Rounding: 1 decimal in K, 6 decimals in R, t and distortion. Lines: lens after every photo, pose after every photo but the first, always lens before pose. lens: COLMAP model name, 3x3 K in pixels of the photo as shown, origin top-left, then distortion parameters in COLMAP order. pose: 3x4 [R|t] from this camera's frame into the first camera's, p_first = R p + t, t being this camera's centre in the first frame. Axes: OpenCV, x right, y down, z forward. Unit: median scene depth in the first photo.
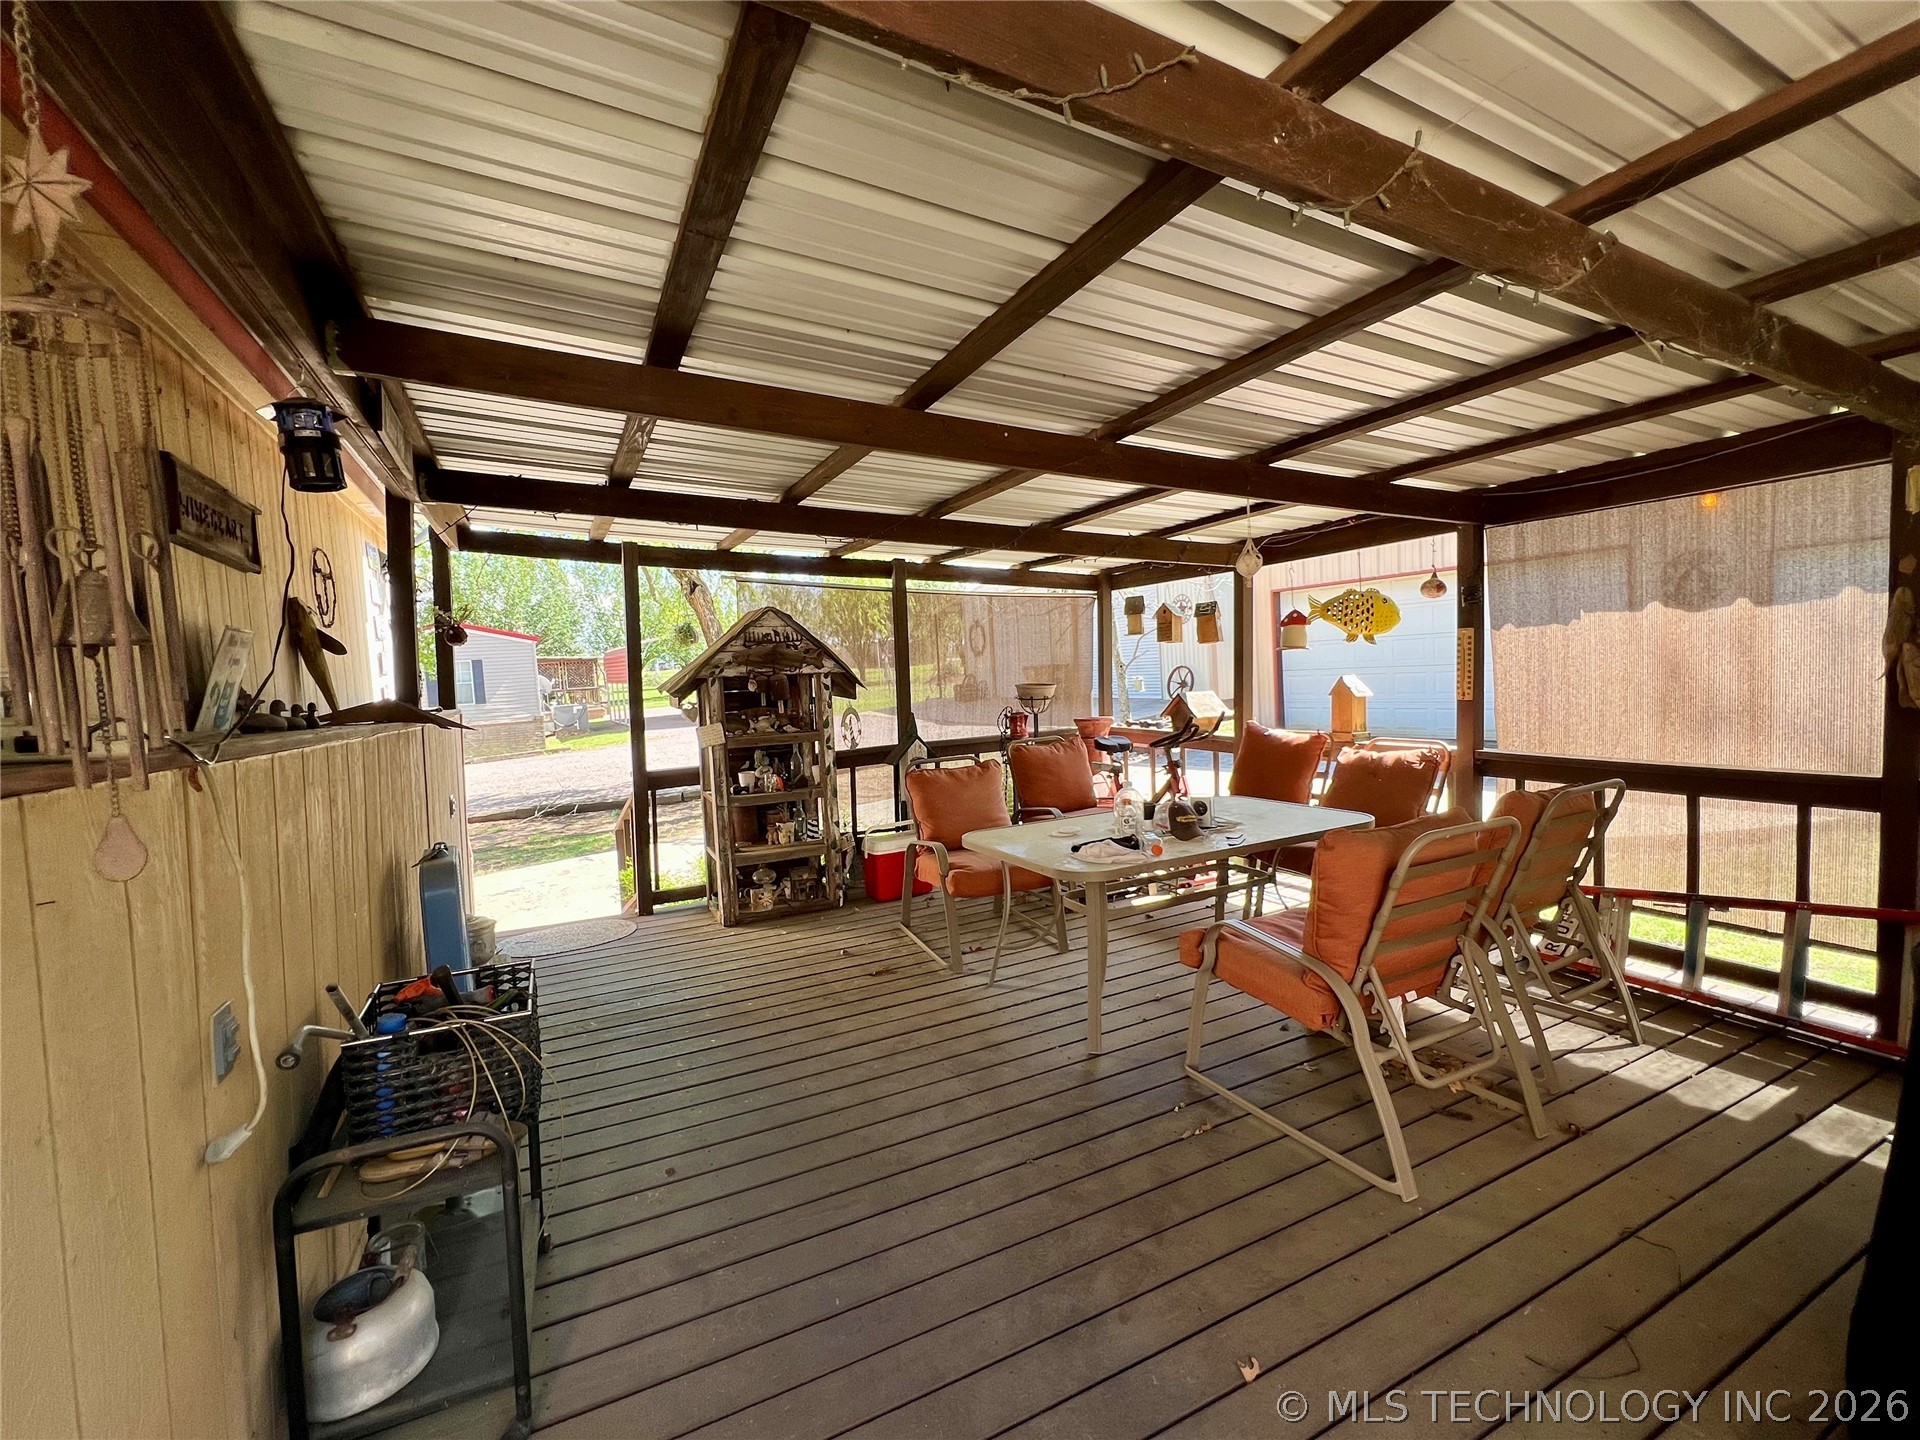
lens RADIAL K [[834.0, 0, 953.1], [0, 834.0, 718.1], [0, 0, 1]] dist [-0.003119, 0.000225]
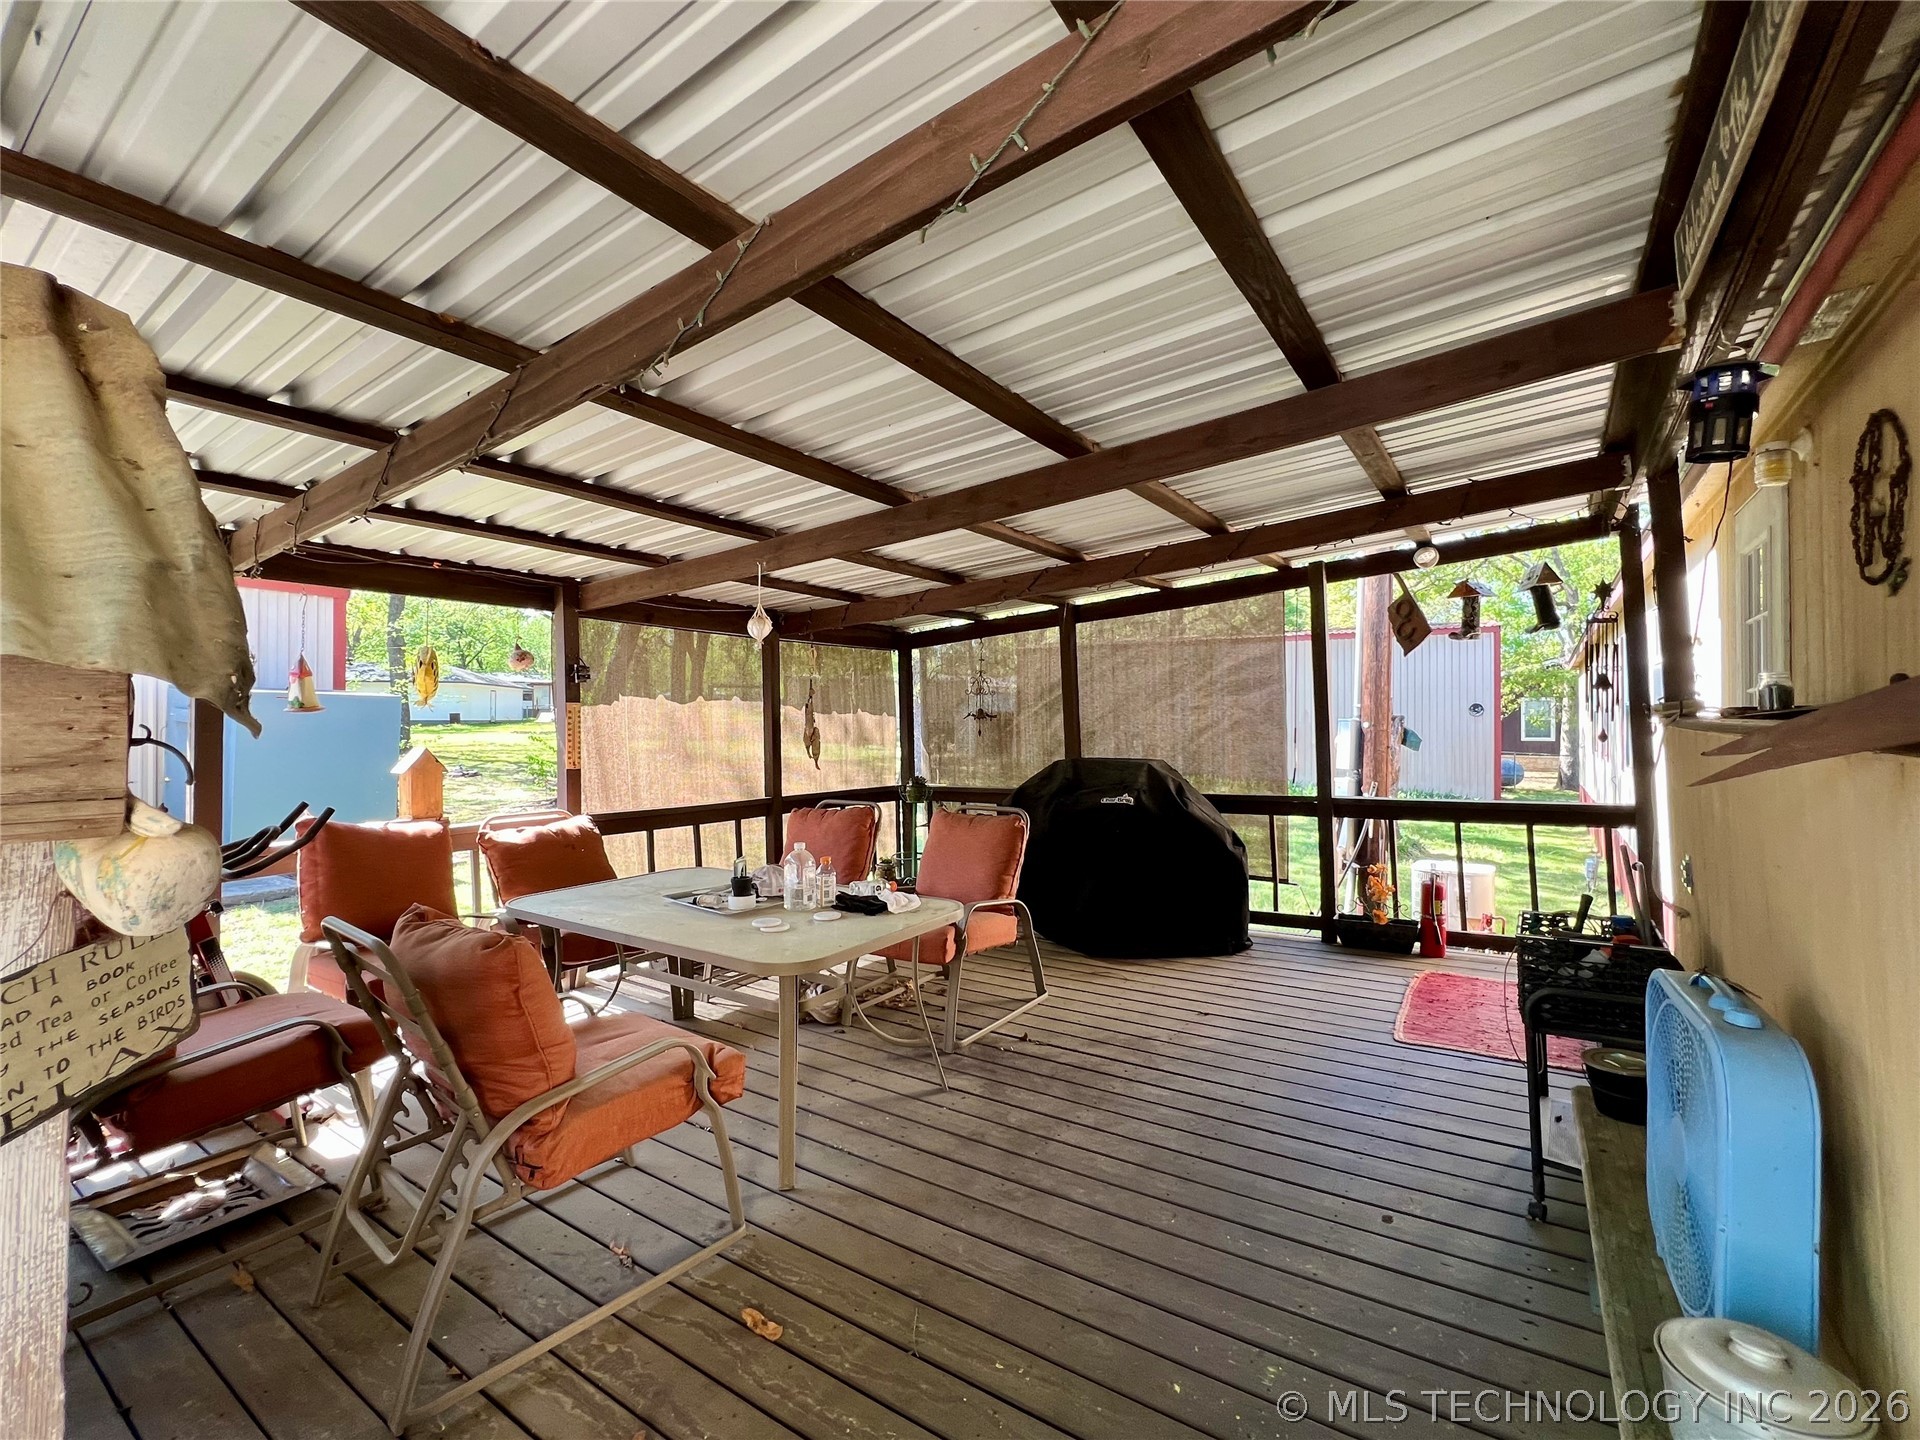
lens RADIAL K [[834.0, 0, 953.1], [0, 834.0, 718.1], [0, 0, 1]] dist [-0.003119, 0.000225]
pose [[-0.483611, 0.065554, 0.872825, -0.717685], [0.086895, 0.995861, -0.026648, -0.021654], [-0.870959, 0.062957, -0.487306, 1.386341]]
